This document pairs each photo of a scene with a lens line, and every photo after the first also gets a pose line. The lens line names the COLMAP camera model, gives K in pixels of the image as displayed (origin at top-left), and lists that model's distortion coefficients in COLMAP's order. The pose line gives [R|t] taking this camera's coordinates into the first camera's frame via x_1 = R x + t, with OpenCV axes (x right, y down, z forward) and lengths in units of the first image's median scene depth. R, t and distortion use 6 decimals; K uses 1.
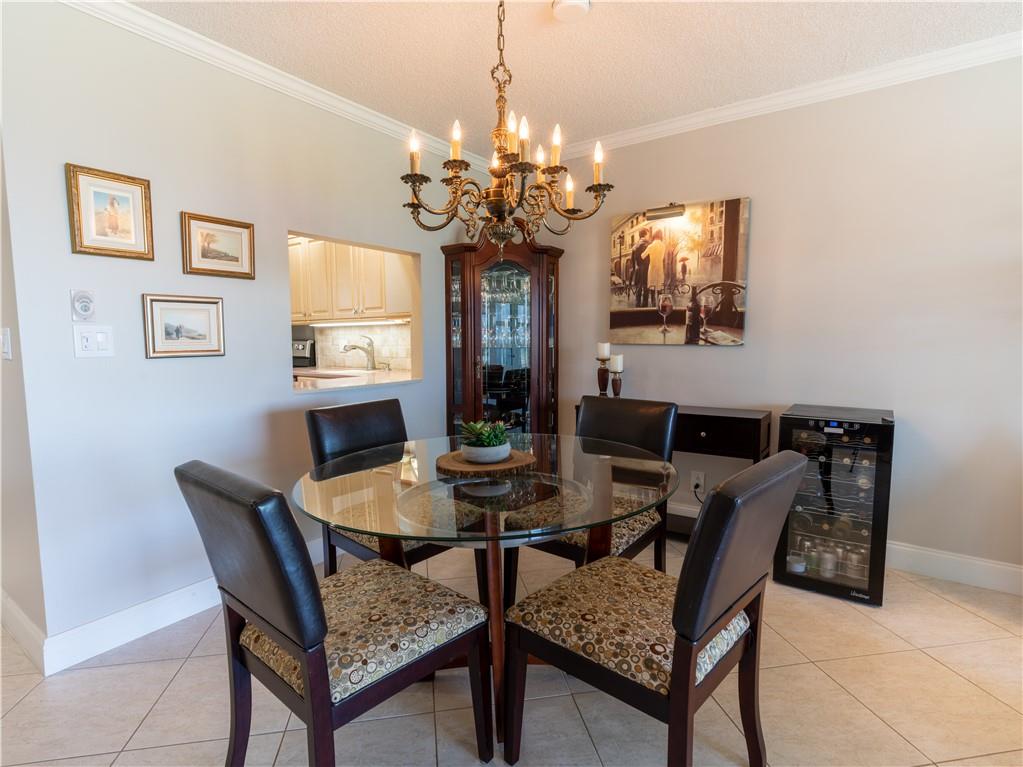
lens RADIAL K [[520.8, 0, 505.4], [0, 520.8, 387.0], [0, 0, 1]] dist [-0.012328, 0.006882]
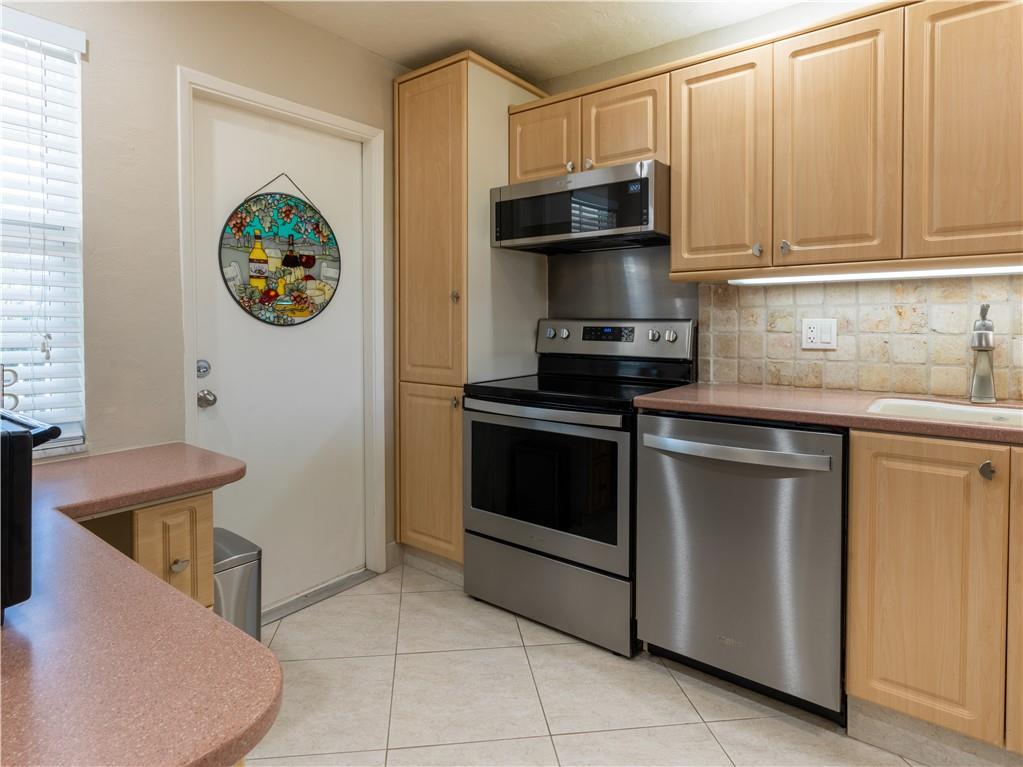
lens RADIAL K [[561.0, 0, 466.2], [0, 561.0, 342.3], [0, 0, 1]] dist [-0.000306, -0.000407]
pose [[0.997733, 0.000534, -0.067302, -0.932062], [-0.005032, 0.997761, -0.066690, -0.072786], [0.067115, 0.066877, 0.995501, 0.951652]]
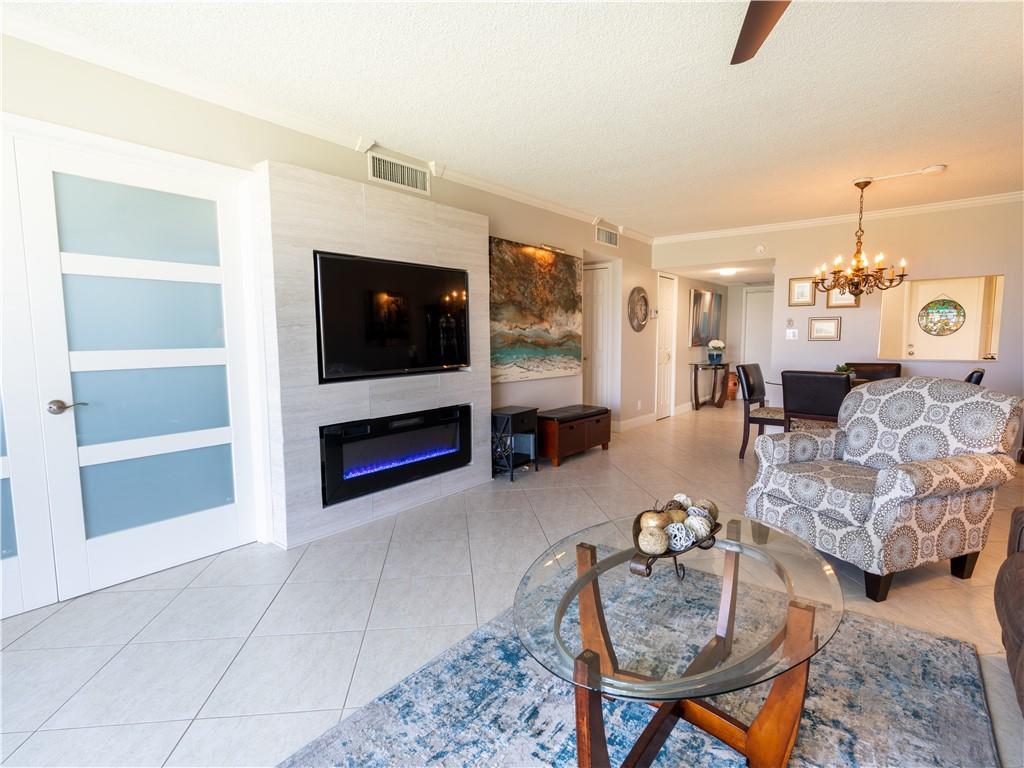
lens RADIAL K [[521.3, 0, 505.9], [0, 521.3, 387.5], [0, 0, 1]] dist [-0.012328, 0.006882]
pose [[-0.058387, 0.101431, -0.993128, 1.603551], [-0.086706, 0.990550, 0.106266, 0.028591], [0.994521, 0.092315, -0.049041, -0.335711]]
